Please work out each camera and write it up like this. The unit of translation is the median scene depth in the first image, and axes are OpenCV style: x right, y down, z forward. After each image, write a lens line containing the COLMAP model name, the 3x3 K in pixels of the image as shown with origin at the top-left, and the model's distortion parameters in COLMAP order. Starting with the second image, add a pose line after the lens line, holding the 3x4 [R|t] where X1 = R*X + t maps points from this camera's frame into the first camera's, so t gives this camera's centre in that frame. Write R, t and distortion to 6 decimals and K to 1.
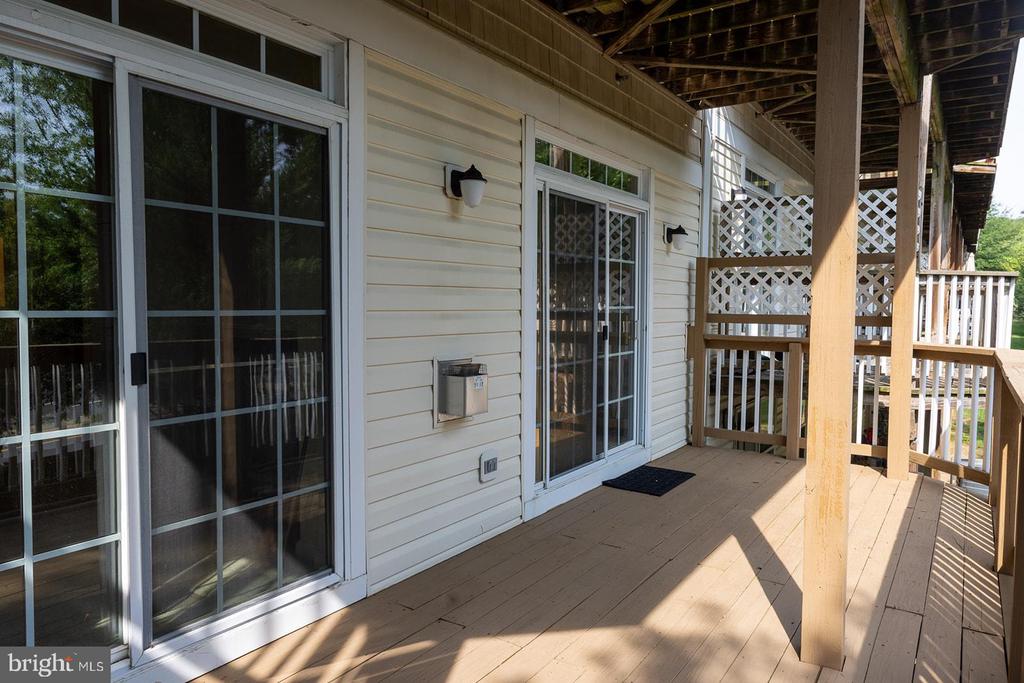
lens RADIAL K [[682.4, 0, 512.0], [0, 682.4, 341.5], [0, 0, 1]] dist [-0.004131, 0.002835]
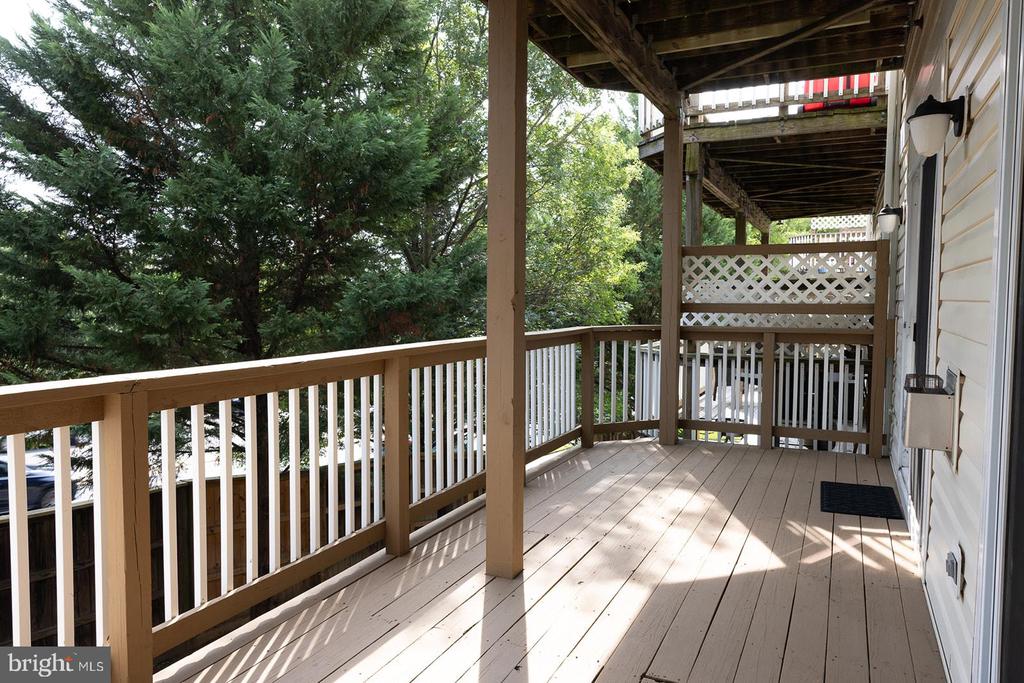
lens RADIAL K [[682.4, 0, 512.0], [0, 682.4, 341.5], [0, 0, 1]] dist [-0.004131, 0.002835]
pose [[-0.990573, 0.002747, -0.136959, 0.595724], [-0.013283, 0.993162, 0.115989, -0.103262], [0.136341, 0.116715, -0.983762, 2.130919]]
